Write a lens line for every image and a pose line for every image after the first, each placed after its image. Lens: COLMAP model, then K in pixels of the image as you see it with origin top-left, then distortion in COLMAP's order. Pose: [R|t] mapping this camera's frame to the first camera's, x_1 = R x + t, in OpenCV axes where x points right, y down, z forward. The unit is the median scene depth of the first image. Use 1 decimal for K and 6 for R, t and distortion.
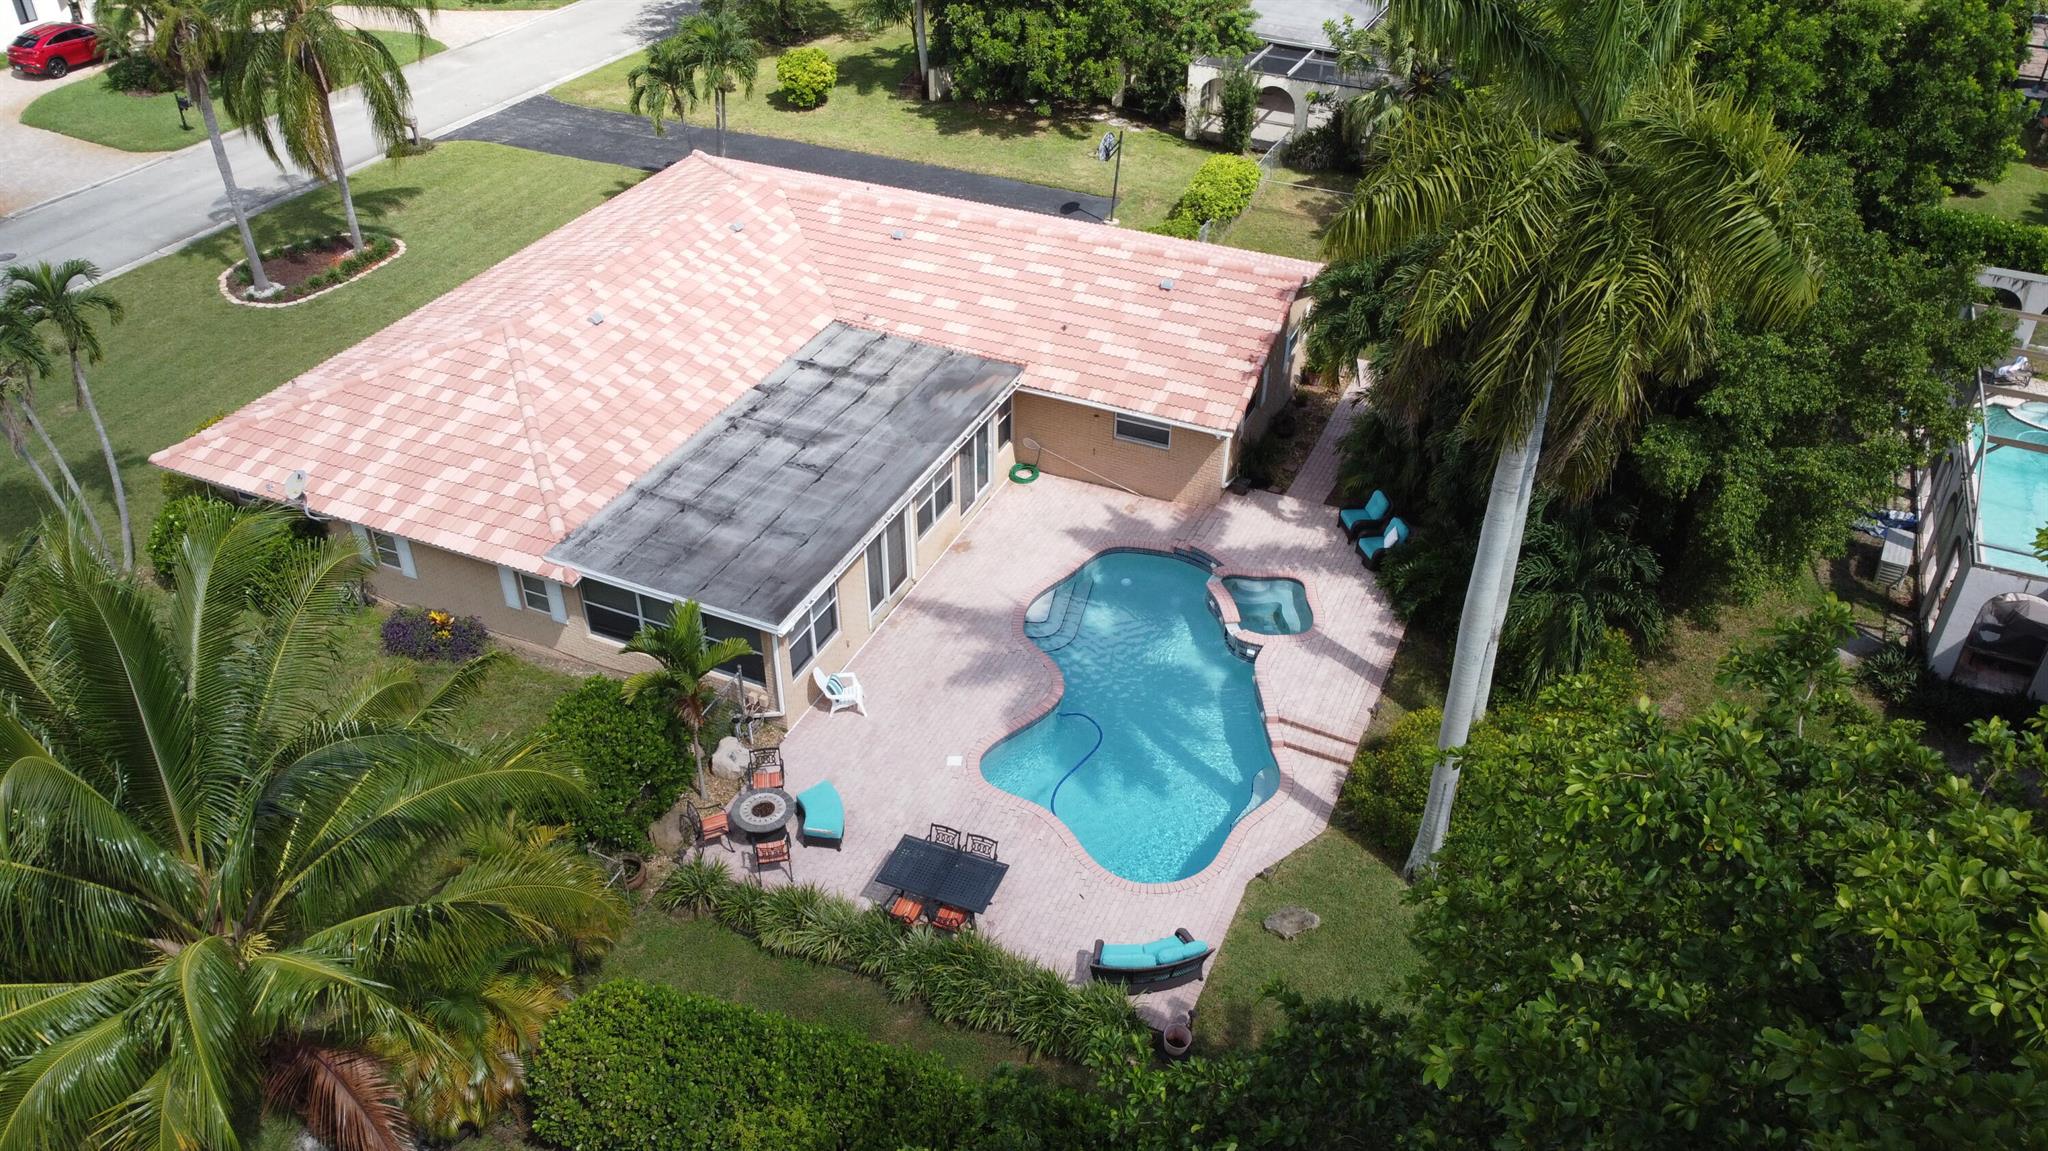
lens RADIAL K [[1541.9, 0, 1024.0], [0, 1541.9, 575.5], [0, 0, 1]] dist [-0.000340, 0.000813]
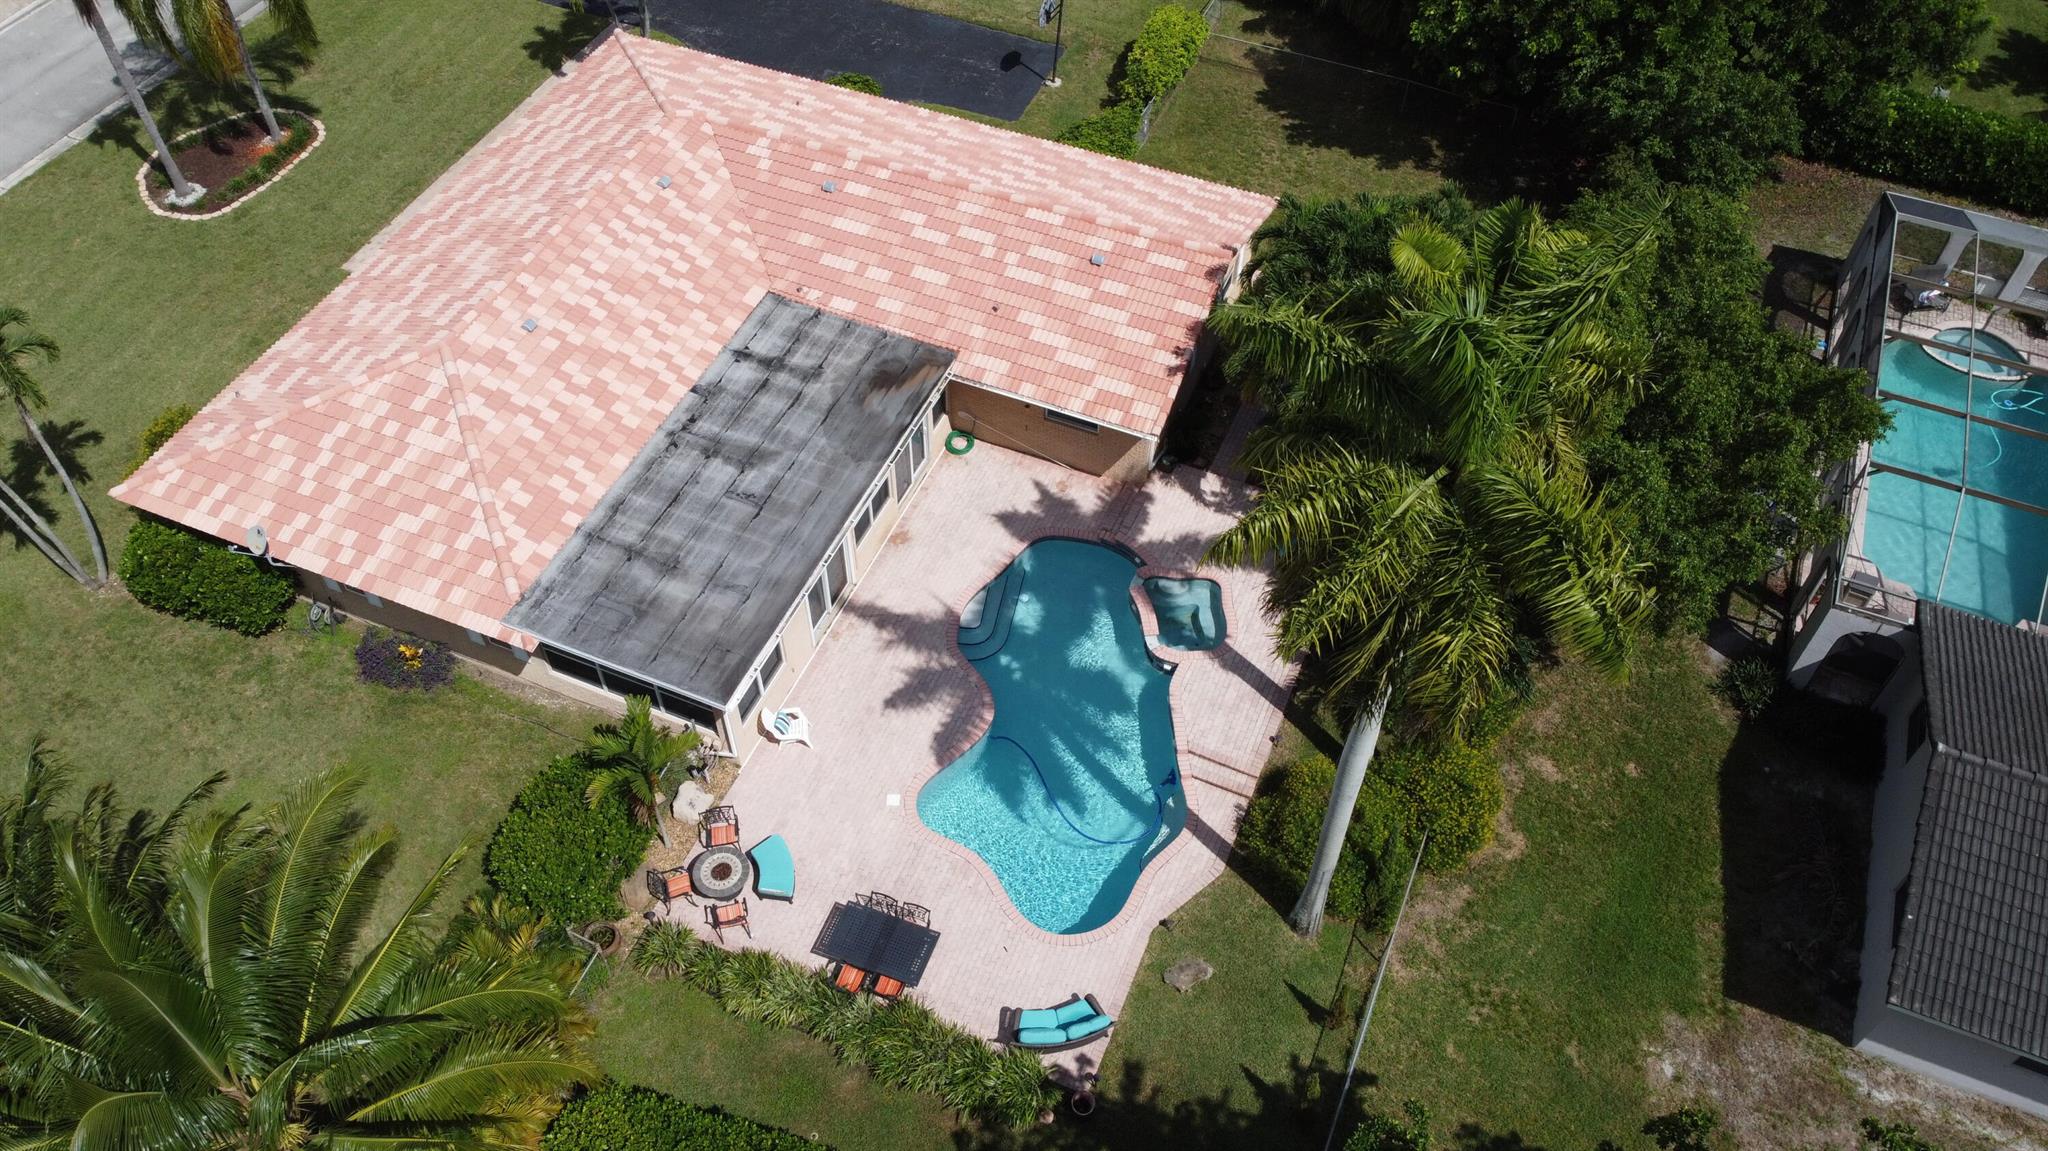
lens RADIAL K [[1541.9, 0, 1024.0], [0, 1541.9, 575.5], [0, 0, 1]] dist [-0.000340, 0.000813]
pose [[0.999788, -0.014405, 0.014685, 0.030256], [0.010157, 0.966479, 0.256545, -0.277858], [-0.017889, -0.256341, 0.966421, -0.024666]]
